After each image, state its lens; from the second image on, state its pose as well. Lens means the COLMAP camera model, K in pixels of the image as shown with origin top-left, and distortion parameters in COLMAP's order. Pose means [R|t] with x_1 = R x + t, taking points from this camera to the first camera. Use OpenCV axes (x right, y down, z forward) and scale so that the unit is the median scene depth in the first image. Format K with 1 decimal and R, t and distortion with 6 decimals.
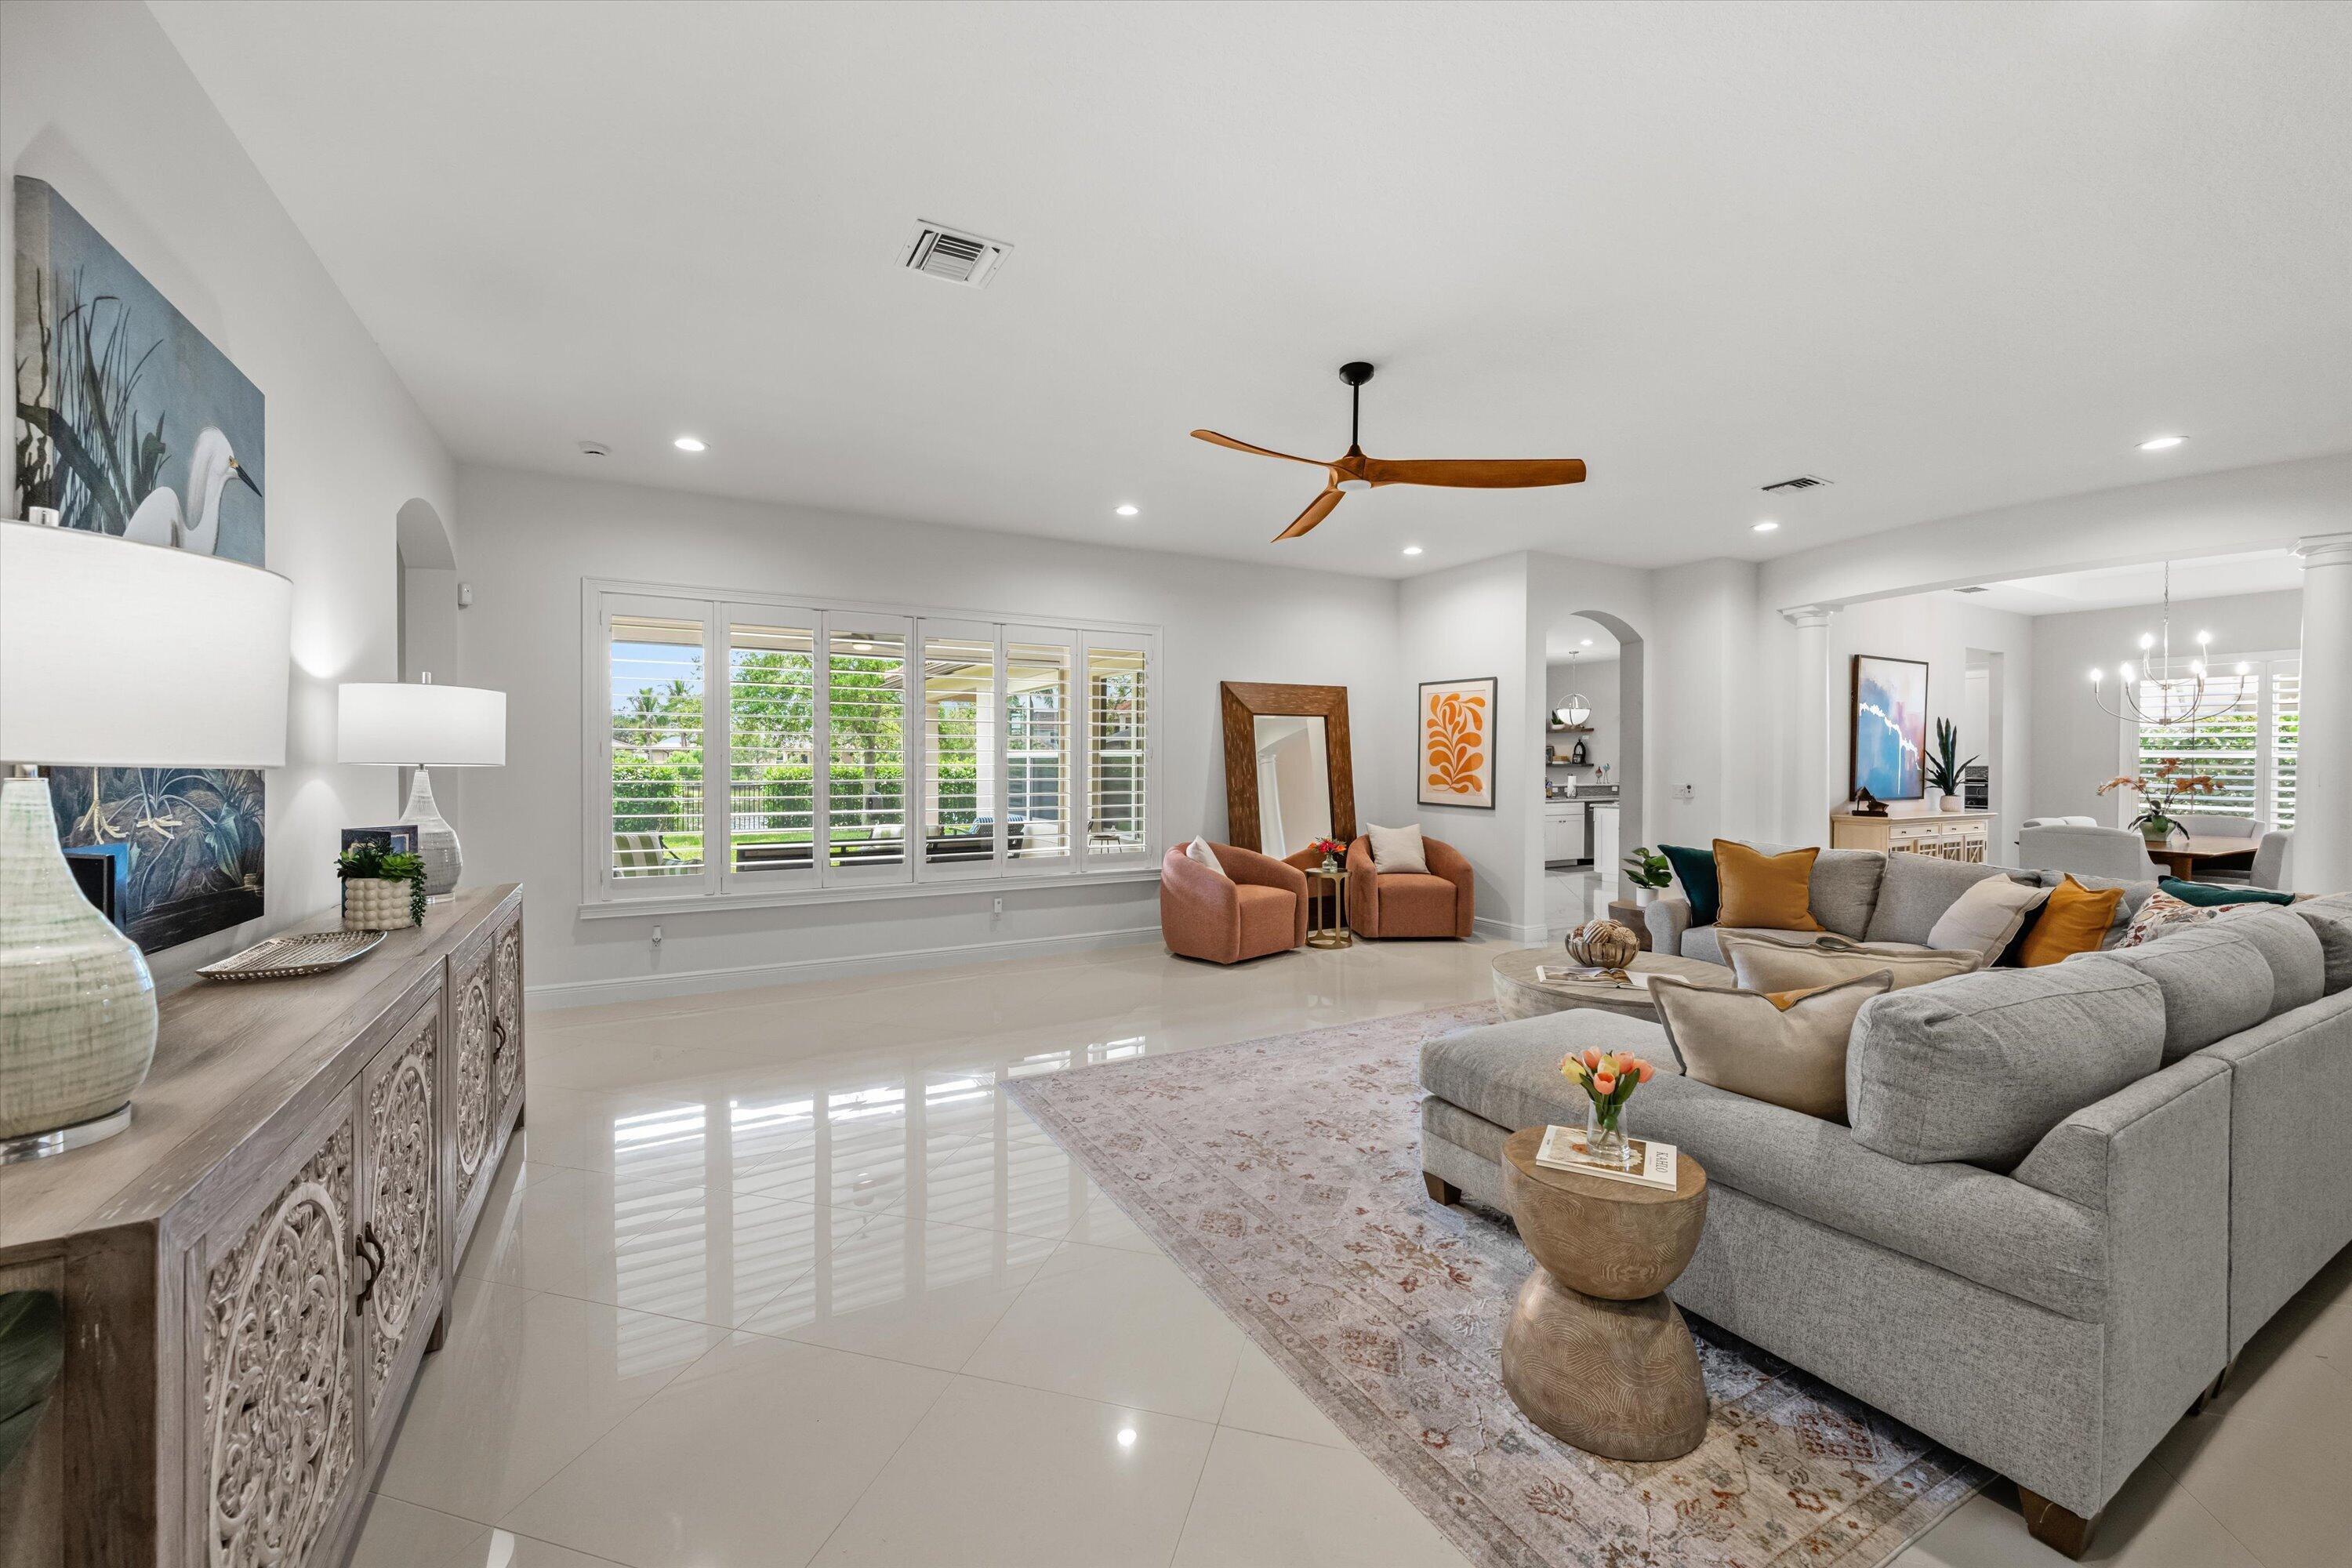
lens RADIAL K [[932.4, 0, 1181.7], [0, 932.4, 772.3], [0, 0, 1]] dist [0.002610, -0.000097]
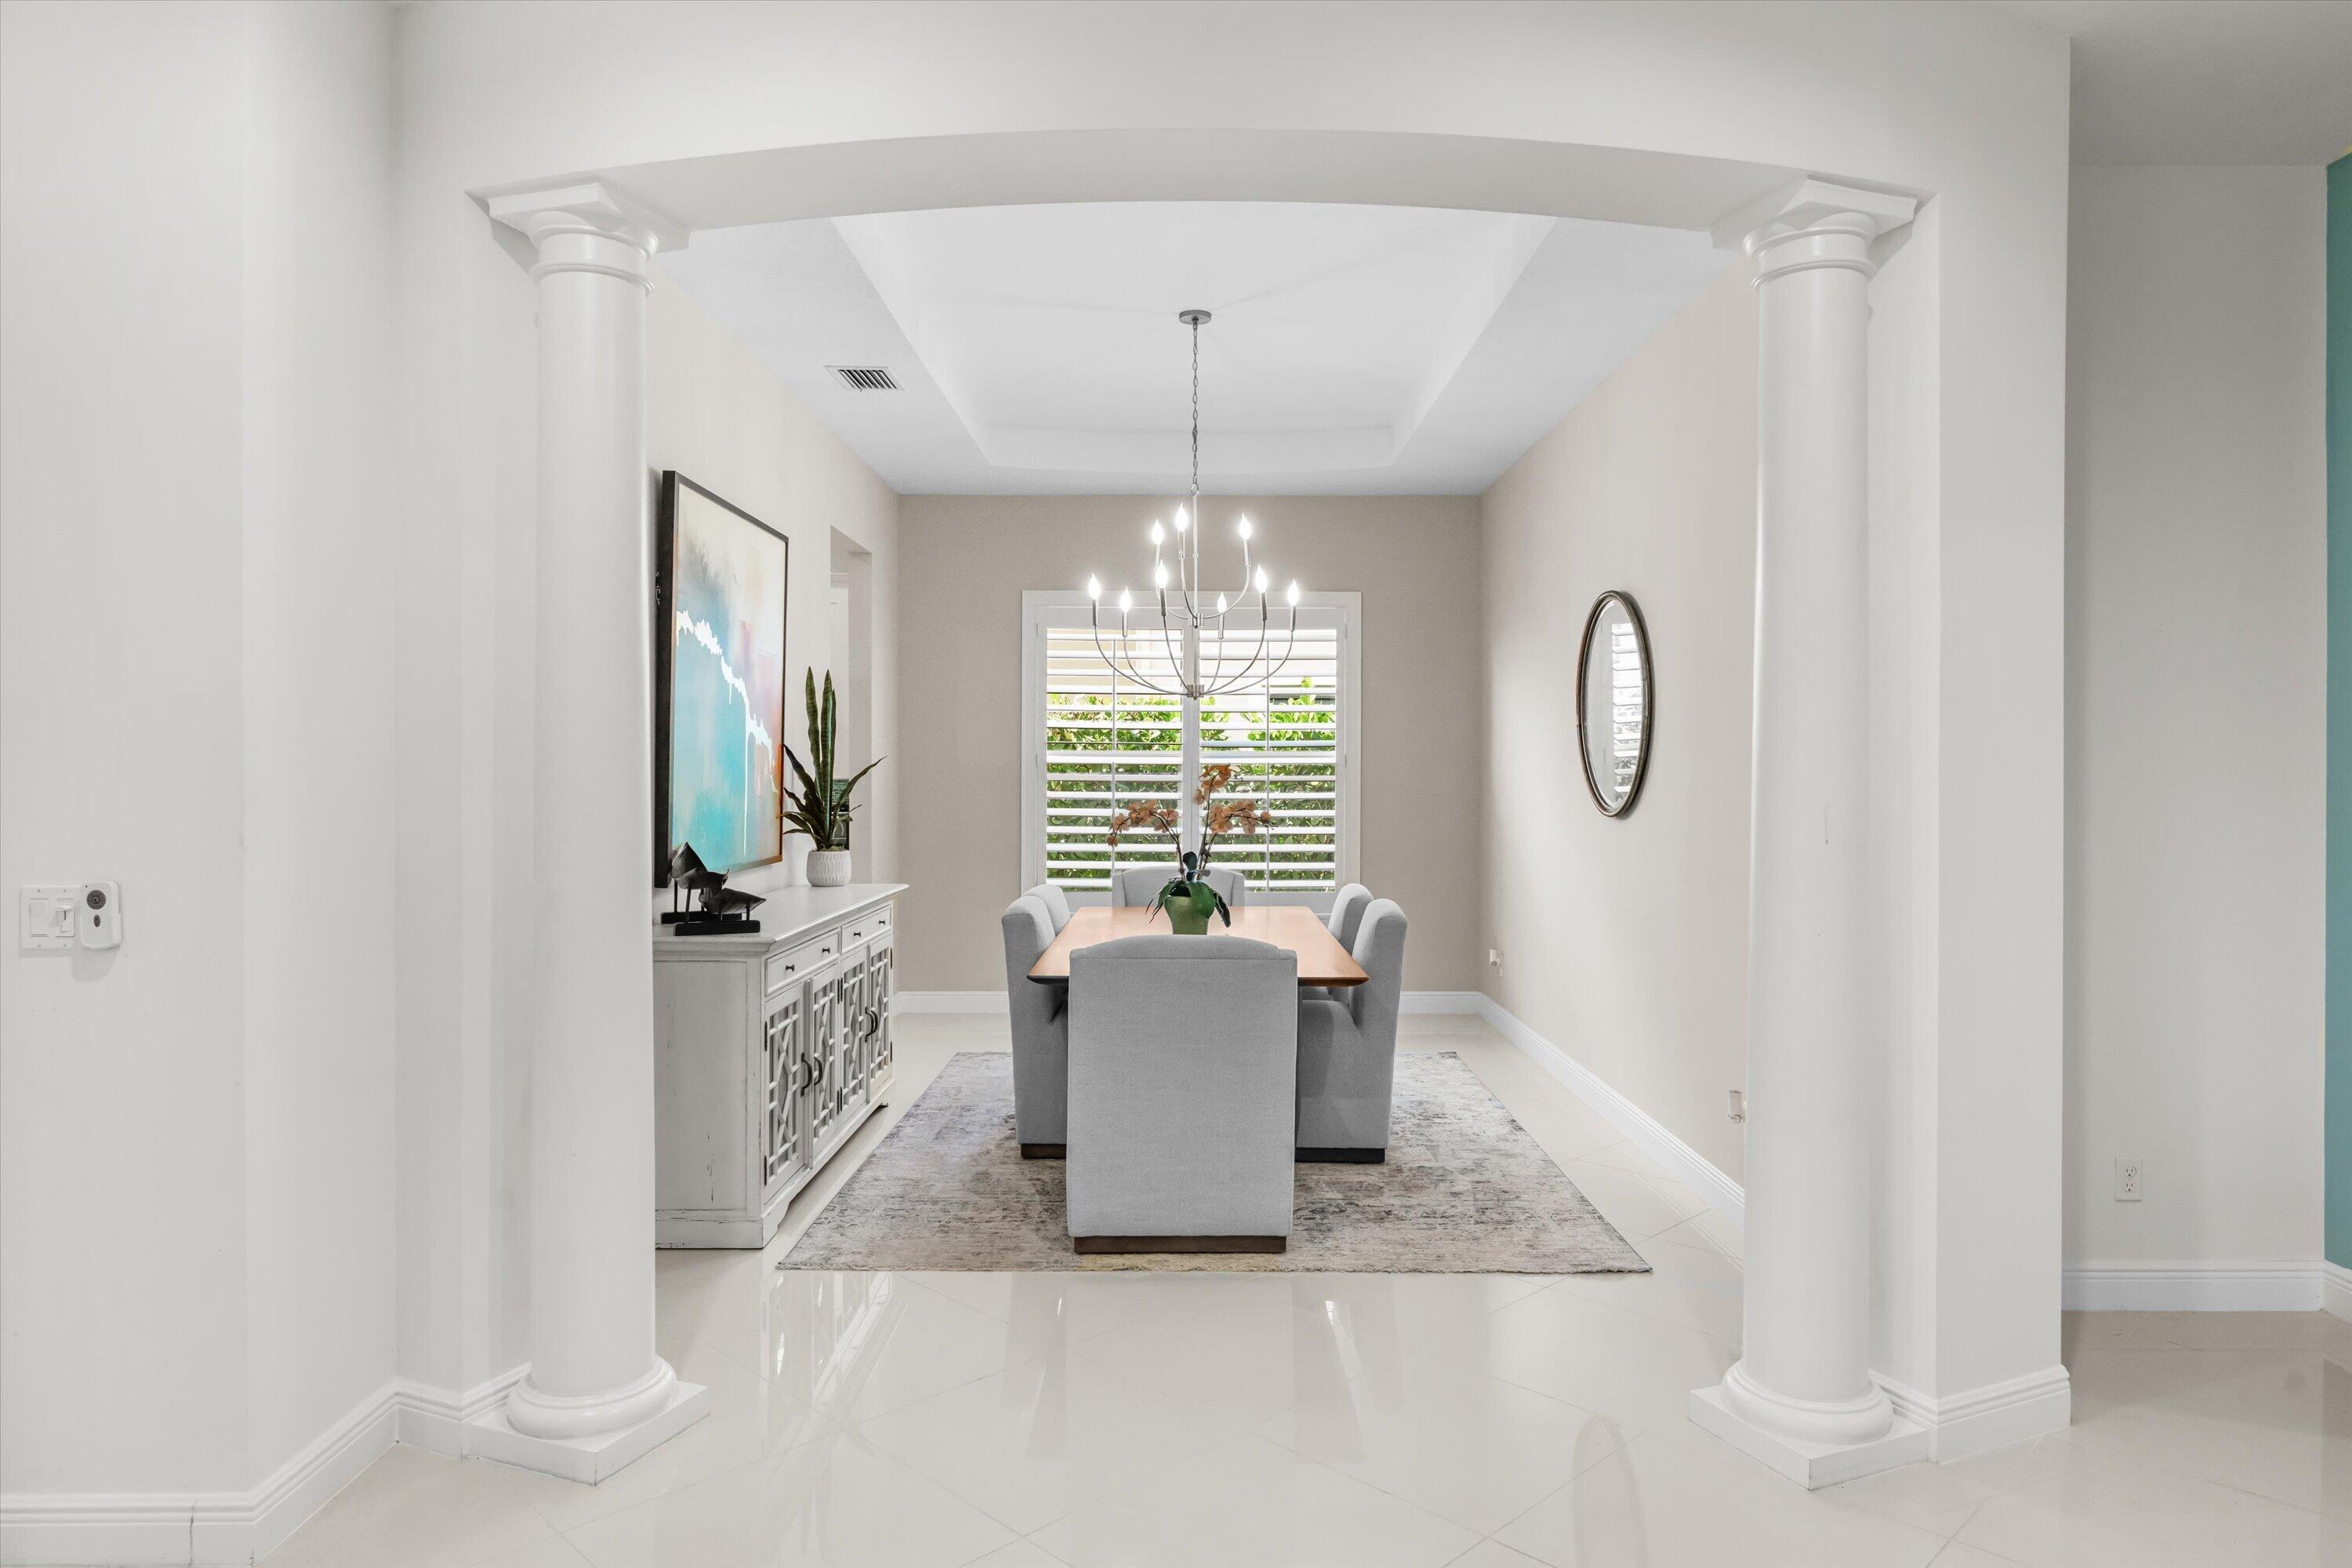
lens RADIAL K [[1431.4, 0, 1176.1], [0, 1431.4, 779.5], [0, 0, 1]] dist [0.000089, 0.000314]
pose [[0.498163, -0.007996, 0.867047, 0.348218], [0.003713, 0.999968, 0.007089, -0.012672], [-0.867076, -0.000313, 0.498176, 0.563858]]
